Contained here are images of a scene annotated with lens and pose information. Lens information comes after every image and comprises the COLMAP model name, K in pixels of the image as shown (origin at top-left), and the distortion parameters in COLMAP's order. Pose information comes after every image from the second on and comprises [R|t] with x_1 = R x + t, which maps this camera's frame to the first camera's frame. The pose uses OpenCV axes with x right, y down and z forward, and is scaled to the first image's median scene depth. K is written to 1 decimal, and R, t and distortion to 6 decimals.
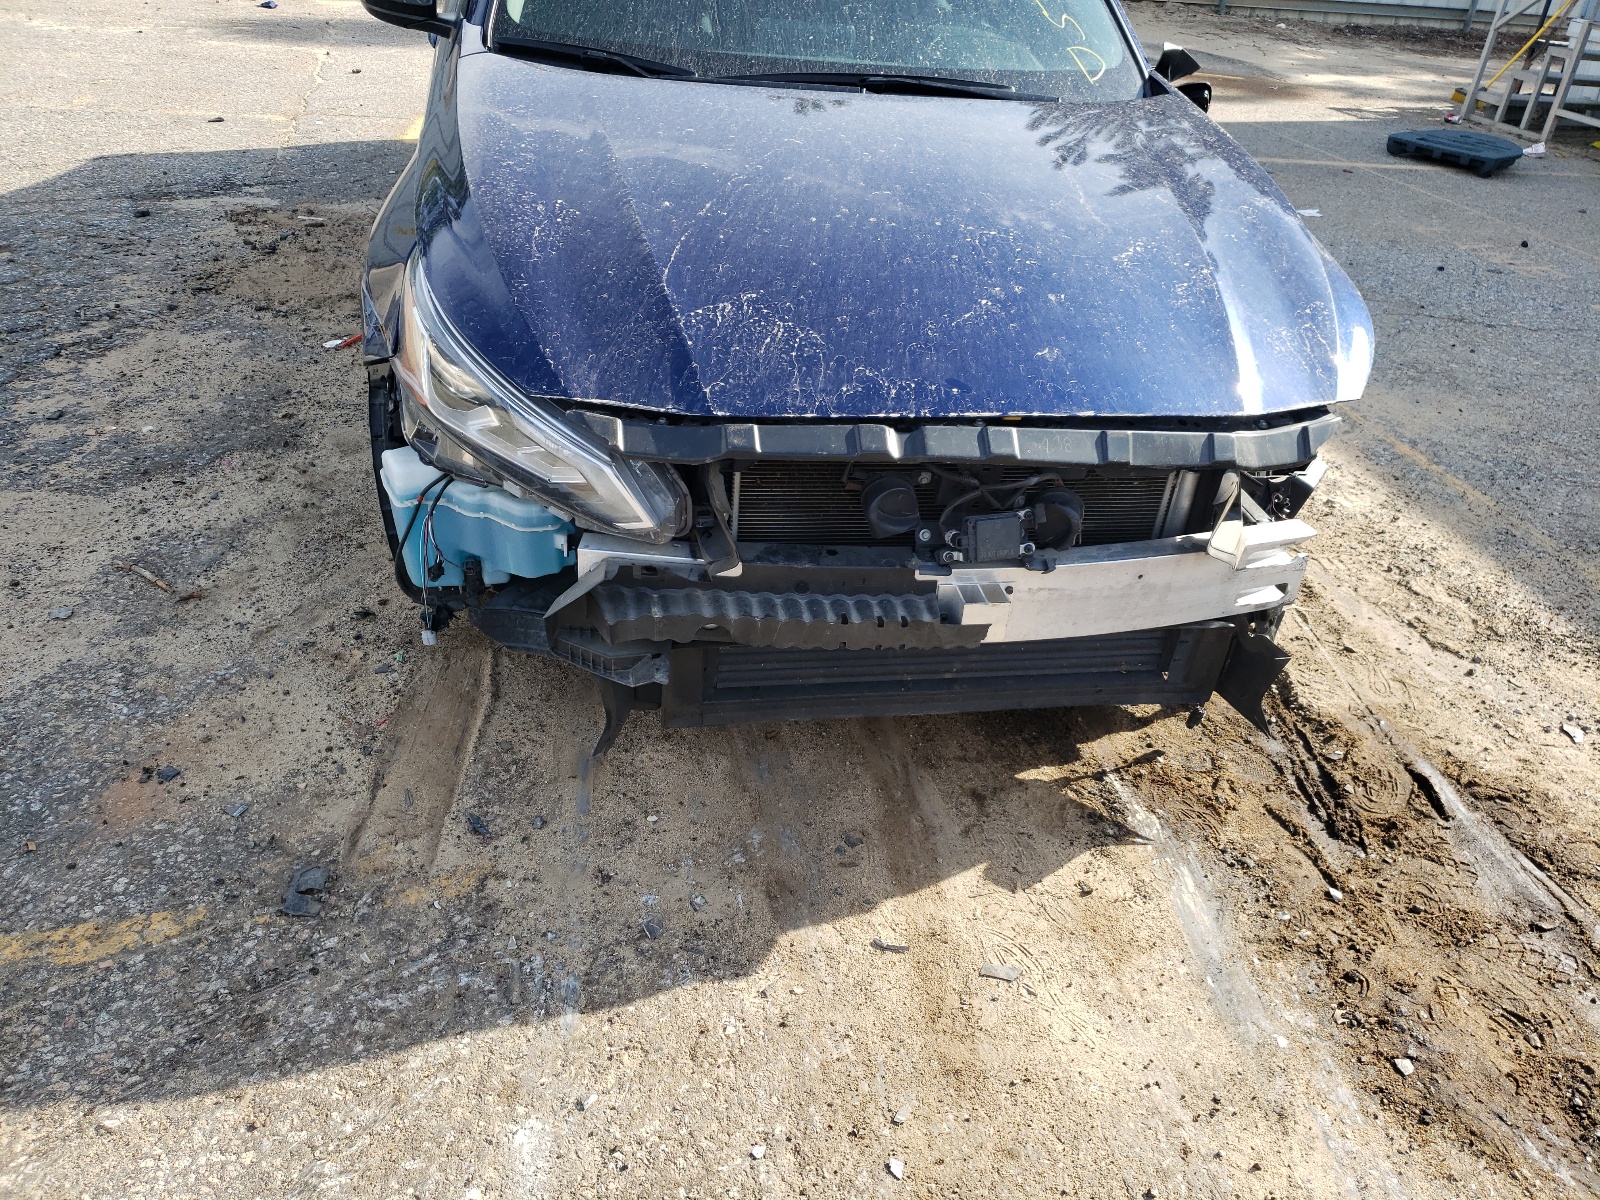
lens RADIAL K [[1239.4, 0, 800.5], [0, 1239.4, 591.2], [0, 0, 1]] dist [0.031840, -0.016255]
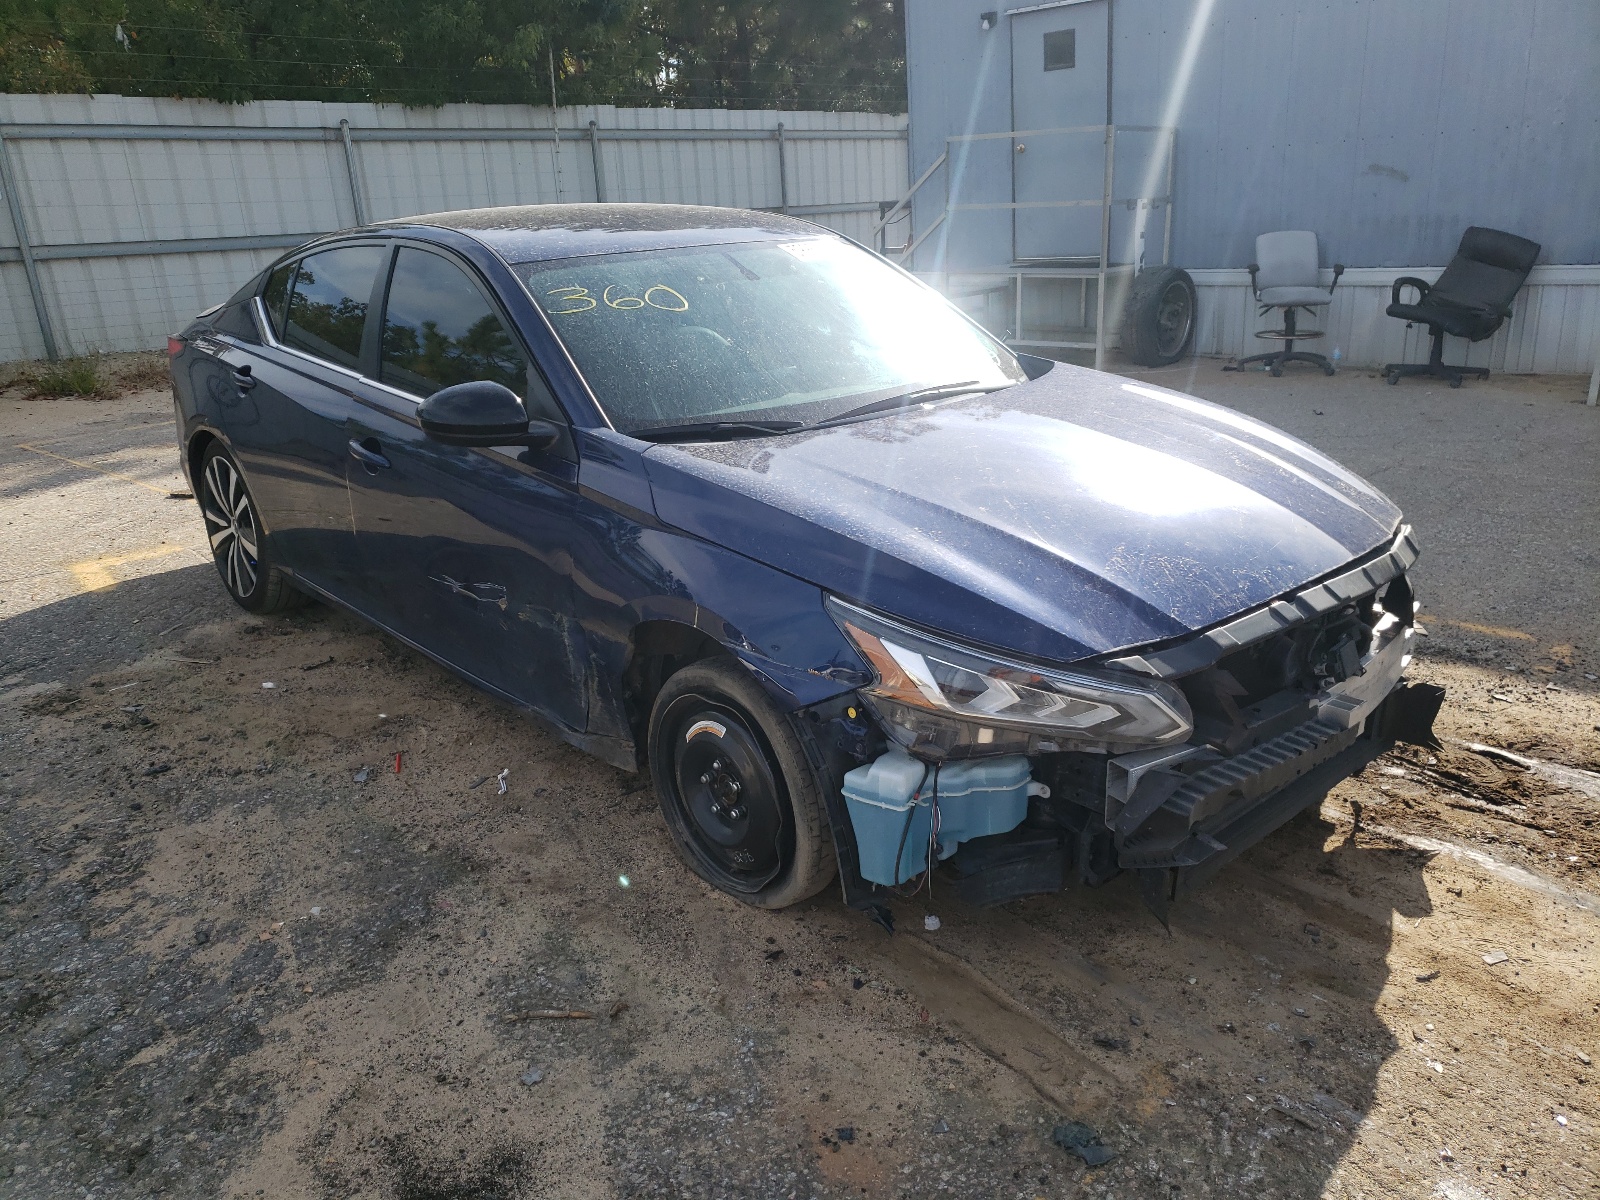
lens RADIAL K [[1239.4, 0, 801.4], [0, 1239.4, 596.6], [0, 0, 1]] dist [0.031840, -0.016255]
pose [[0.845970, -0.278682, 0.454610, -0.807899], [0.372461, 0.918927, -0.129788, -0.127322], [-0.381584, 0.279122, 0.881184, -0.006588]]
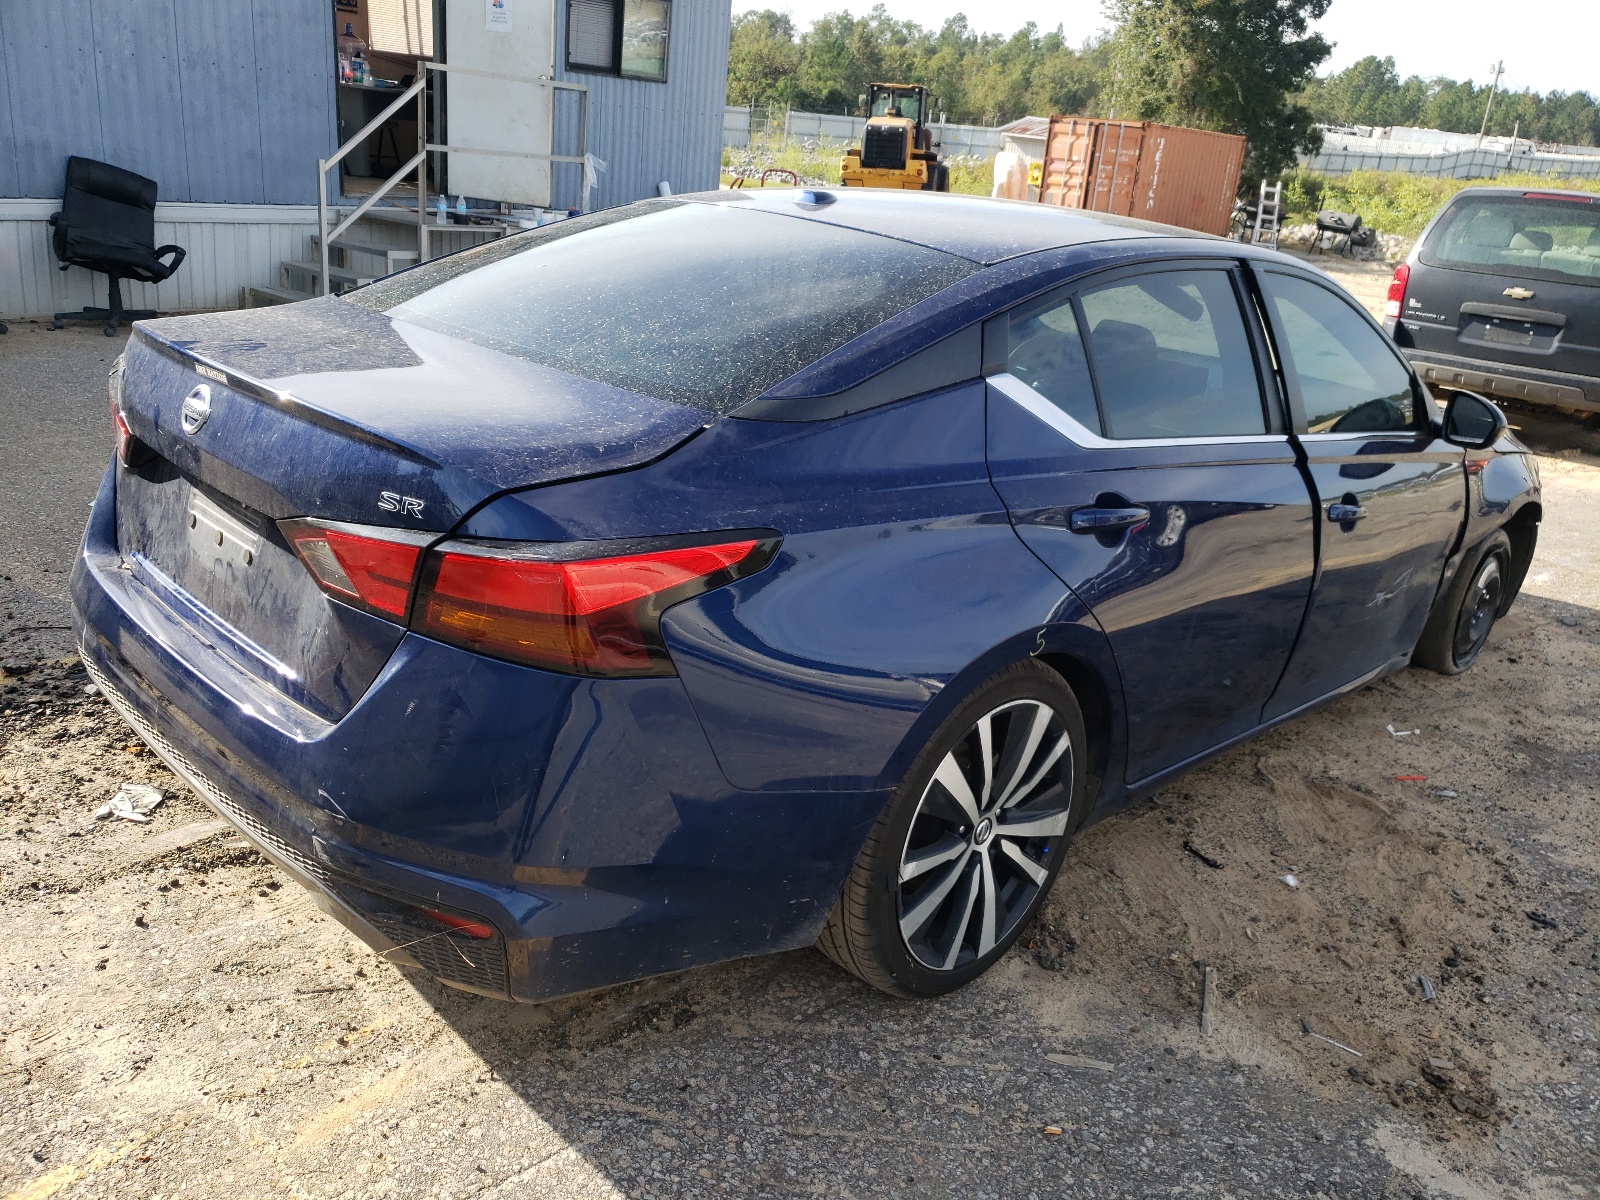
lens RADIAL K [[1239.4, 0, 798.2], [0, 1239.4, 599.0], [0, 0, 1]] dist [0.031840, -0.016255]
pose [[-0.543706, -0.416094, 0.728869, -1.238056], [0.311300, 0.706517, 0.635551, -1.765319], [-0.779407, 0.572450, -0.254608, 2.507235]]
